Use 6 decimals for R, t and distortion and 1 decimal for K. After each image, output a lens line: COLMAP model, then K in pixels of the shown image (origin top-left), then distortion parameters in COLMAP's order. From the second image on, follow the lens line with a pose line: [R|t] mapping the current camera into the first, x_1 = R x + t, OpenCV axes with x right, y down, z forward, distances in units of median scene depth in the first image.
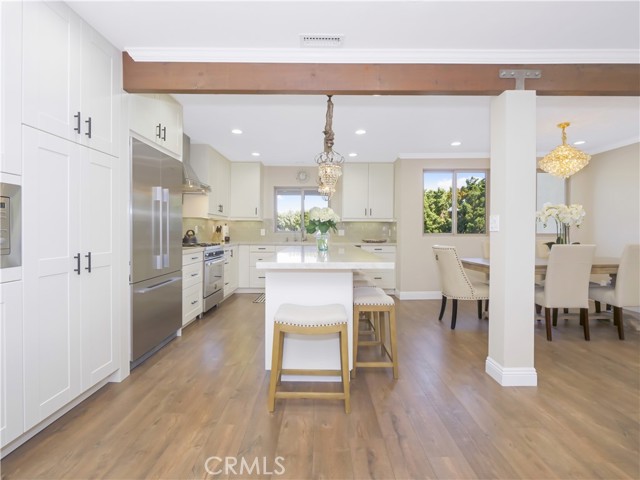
lens RADIAL K [[316.8, 0, 320.0], [0, 316.8, 237.1], [0, 0, 1]] dist [-0.008274, 0.000602]
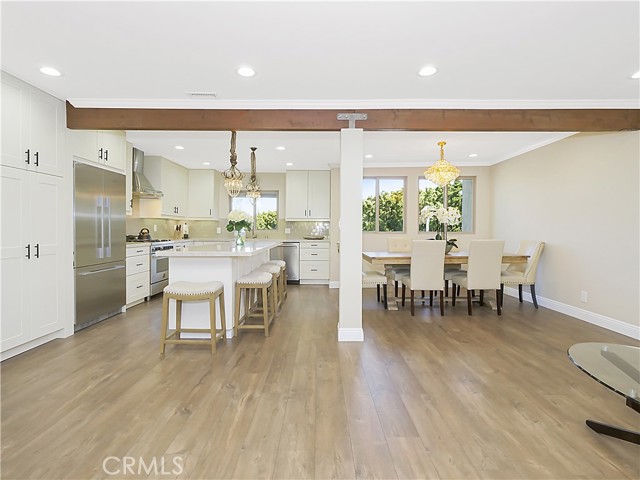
lens RADIAL K [[316.8, 0, 316.9], [0, 316.8, 236.7], [0, 0, 1]] dist [-0.008274, 0.000602]
pose [[0.999995, 0.001545, 0.002912, 0.370633], [-0.001559, 0.999988, 0.004645, 0.003158], [-0.002904, -0.004650, 0.999985, -0.306712]]
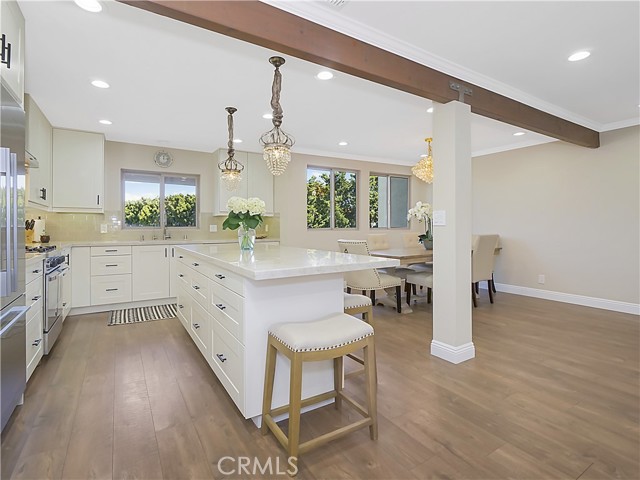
lens RADIAL K [[316.8, 0, 318.6], [0, 316.8, 227.9], [0, 0, 1]] dist [-0.008274, 0.000602]
pose [[0.846921, -0.007315, 0.531668, -0.325768], [0.015878, 0.999807, -0.011538, -0.002175], [-0.531481, 0.018214, 0.846874, 0.235644]]
